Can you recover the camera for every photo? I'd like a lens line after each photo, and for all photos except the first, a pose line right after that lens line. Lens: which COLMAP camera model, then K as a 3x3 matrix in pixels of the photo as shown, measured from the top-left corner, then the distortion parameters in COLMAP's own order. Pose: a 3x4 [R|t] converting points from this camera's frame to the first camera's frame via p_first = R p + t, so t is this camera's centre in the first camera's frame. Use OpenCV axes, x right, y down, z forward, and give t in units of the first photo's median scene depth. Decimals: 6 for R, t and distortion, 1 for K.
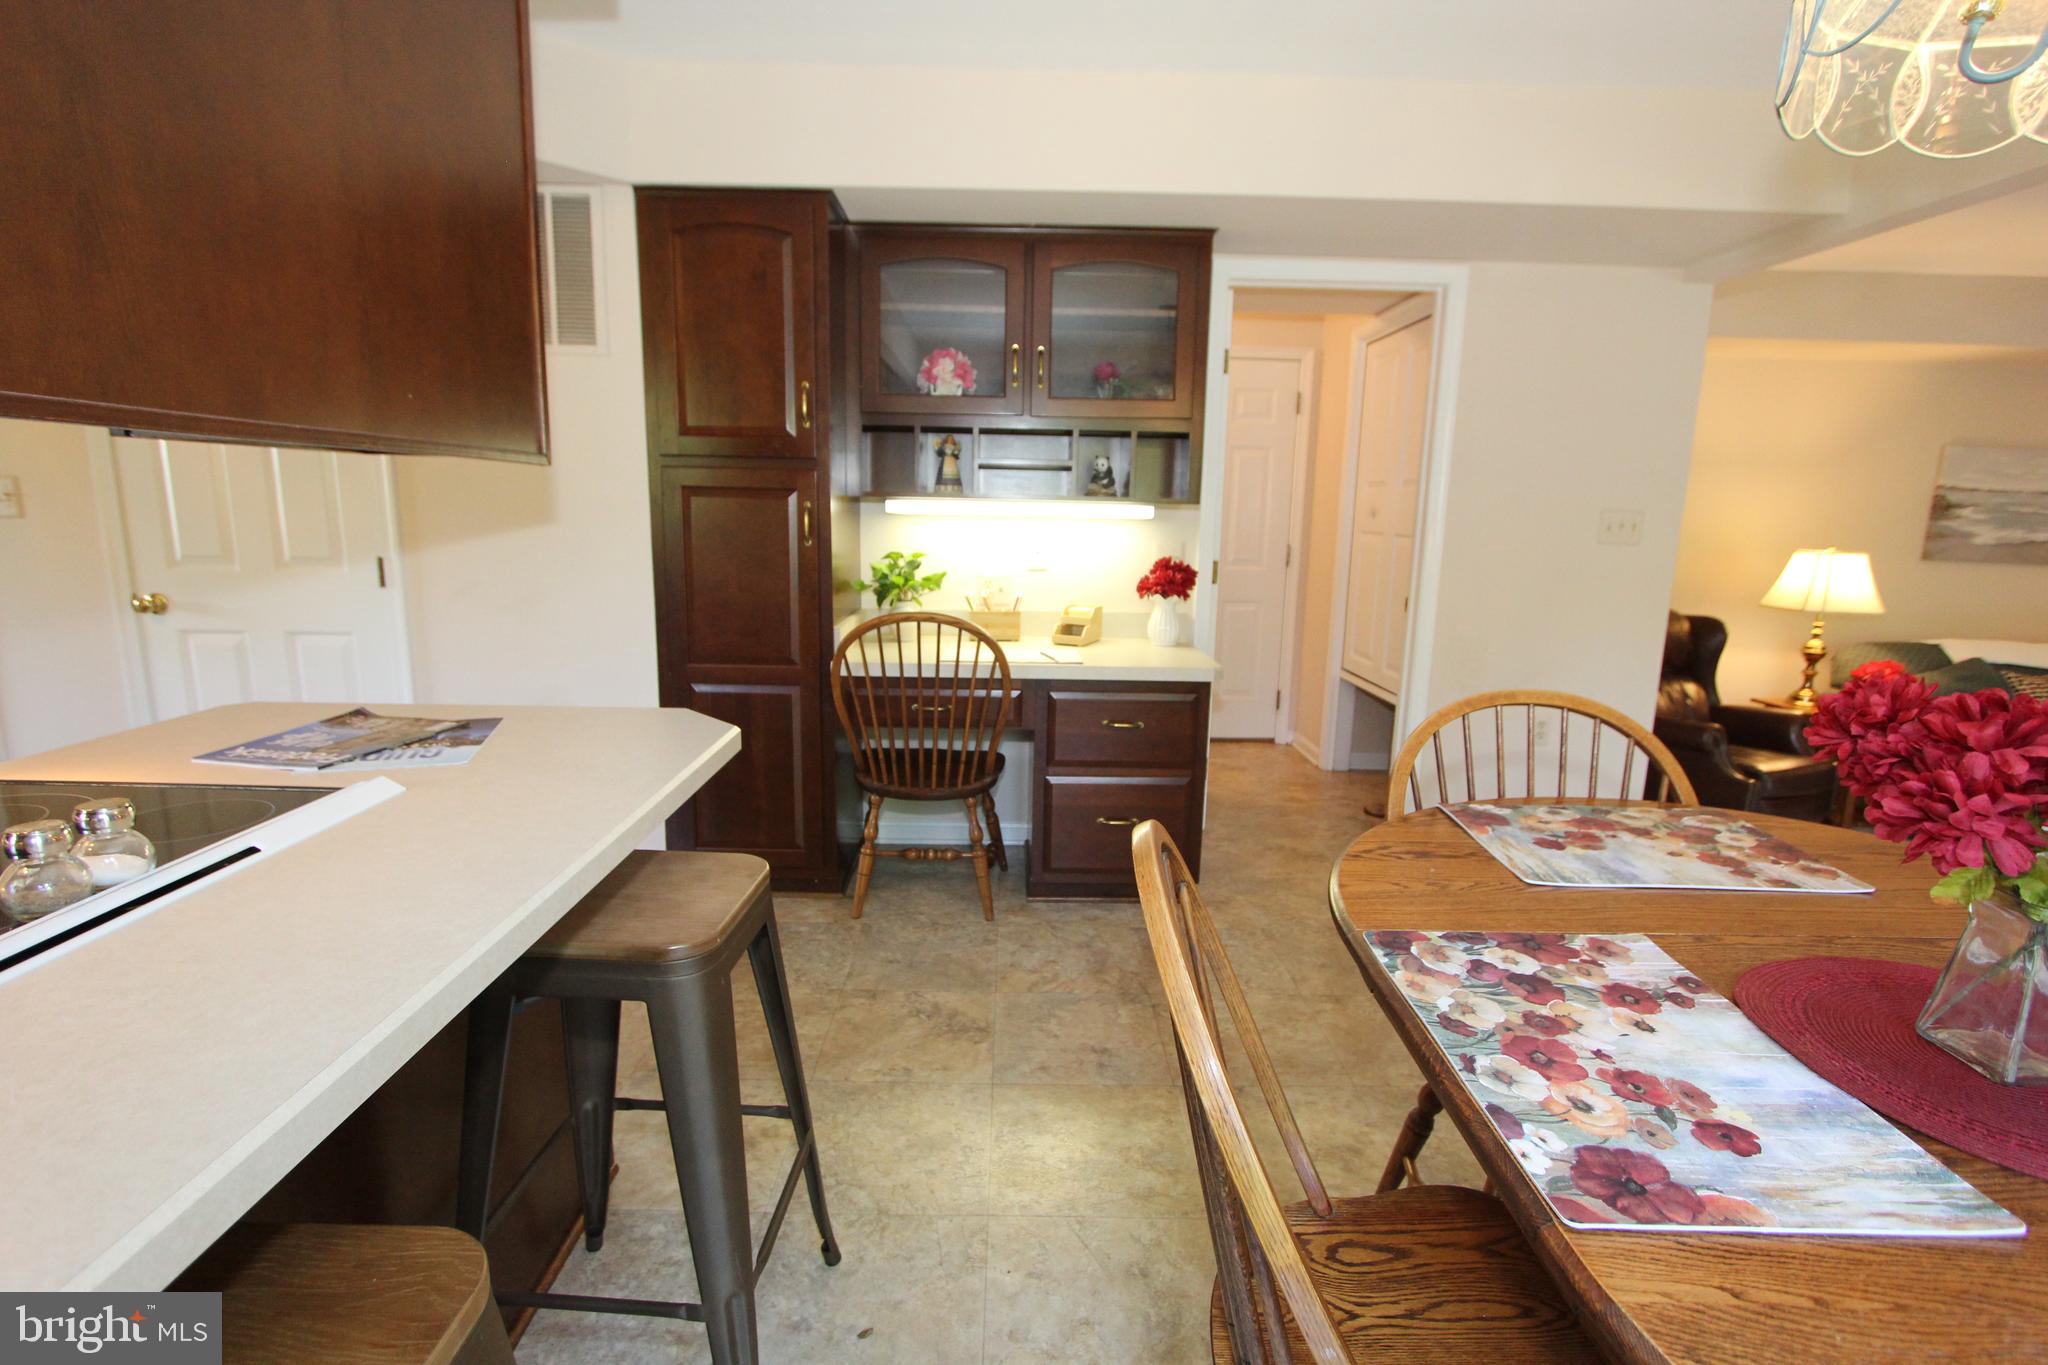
lens RADIAL K [[951.5, 0, 1018.7], [0, 951.5, 680.1], [0, 0, 1]] dist [-0.024817, 0.006724]
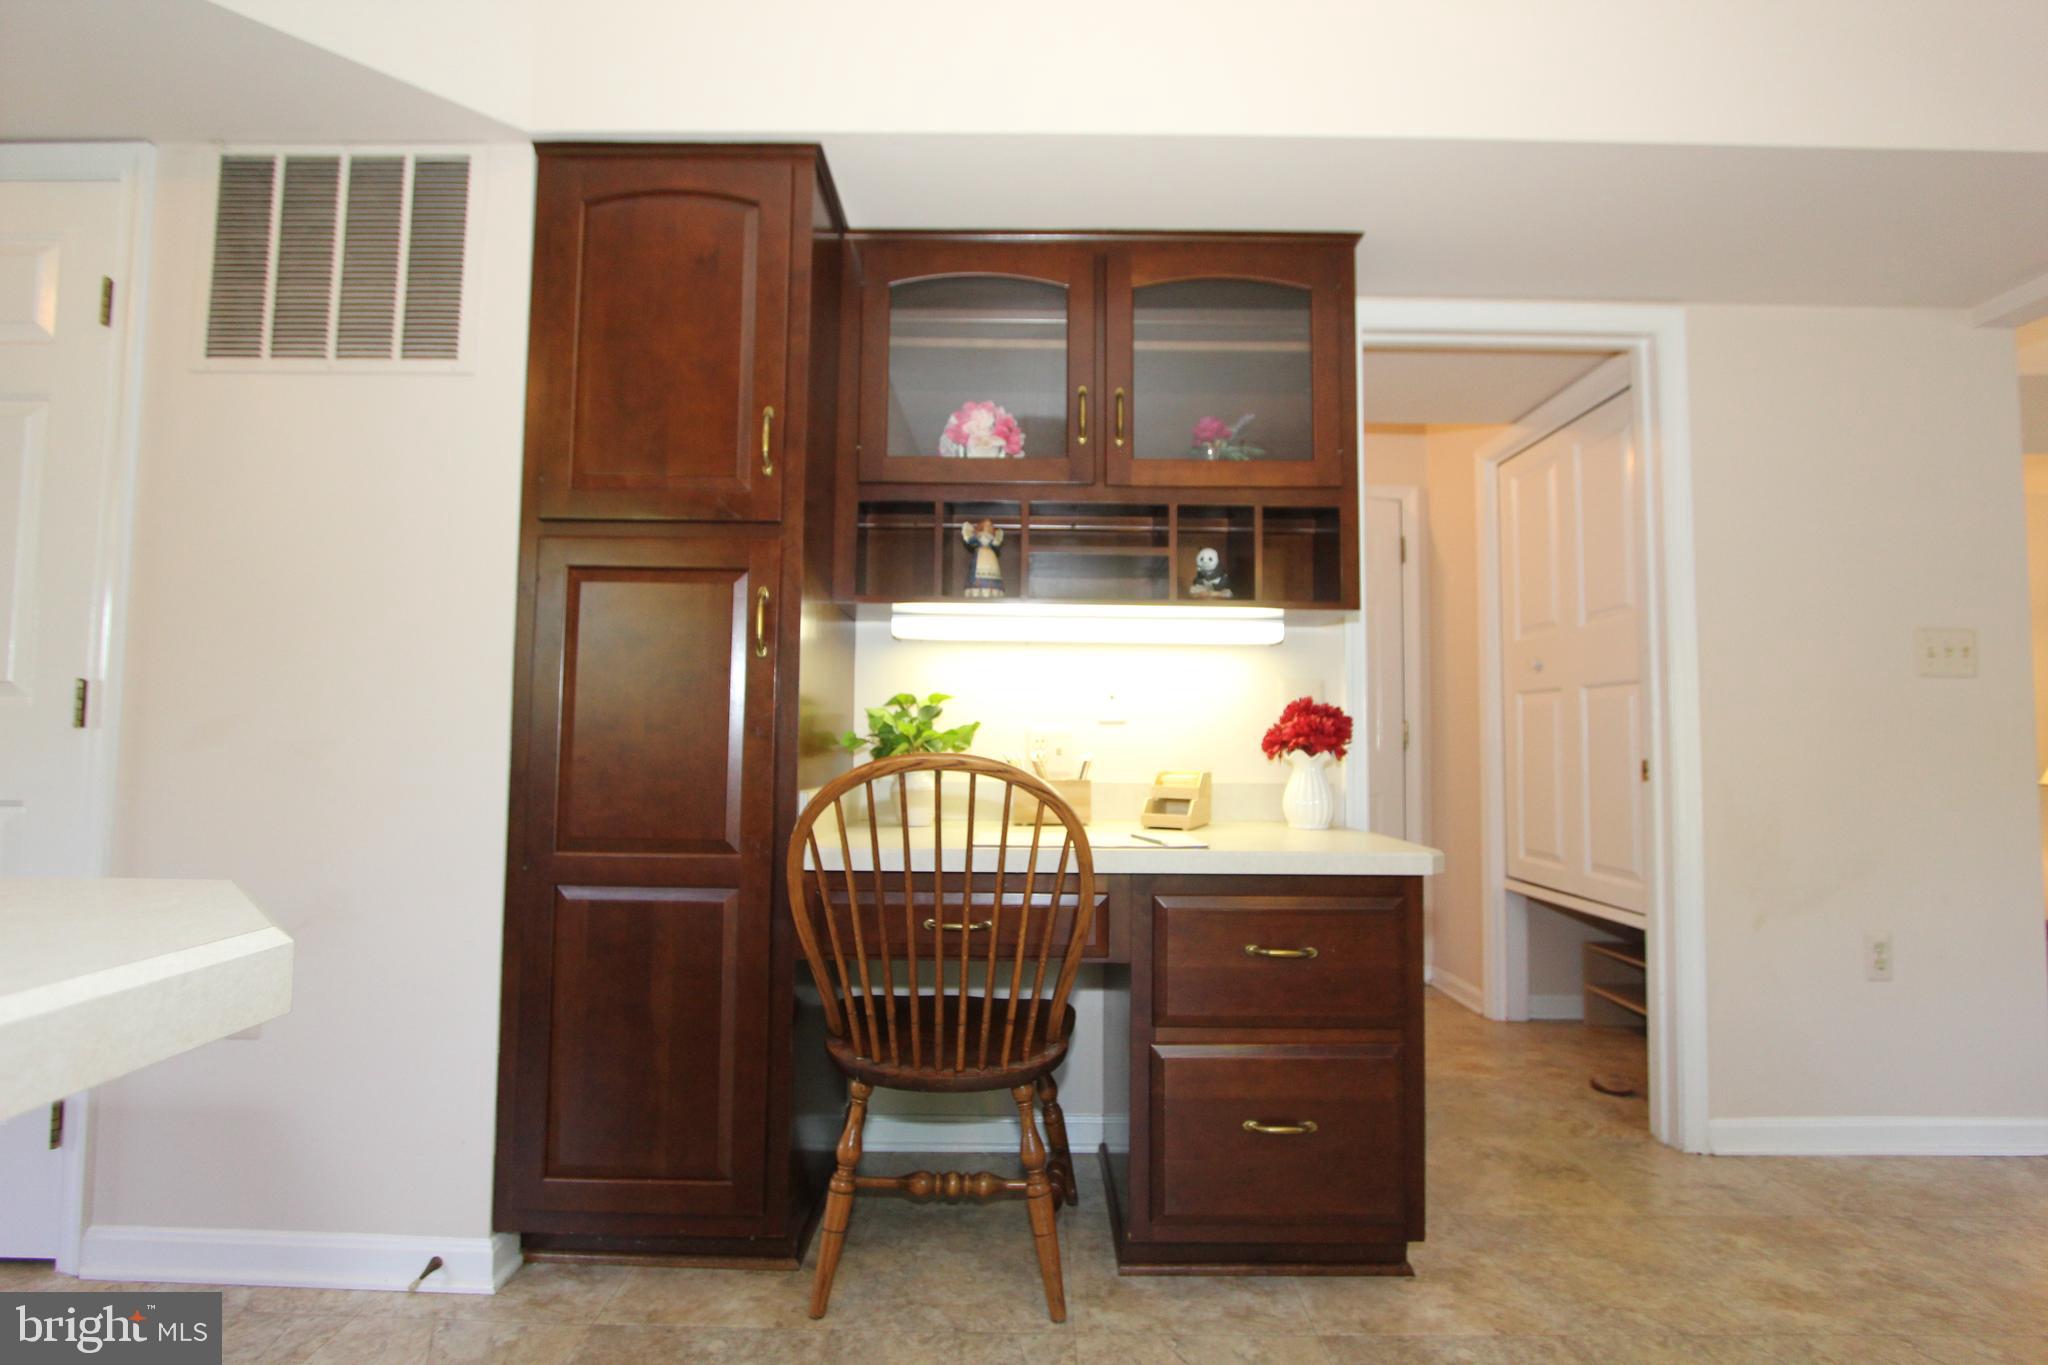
lens RADIAL K [[951.5, 0, 1025.0], [0, 951.5, 693.2], [0, 0, 1]] dist [-0.024817, 0.006724]
pose [[0.999879, -0.009016, -0.012702, -0.039177], [0.005882, 0.973623, -0.228089, 0.022633], [0.014424, 0.227986, 0.973557, 0.377840]]
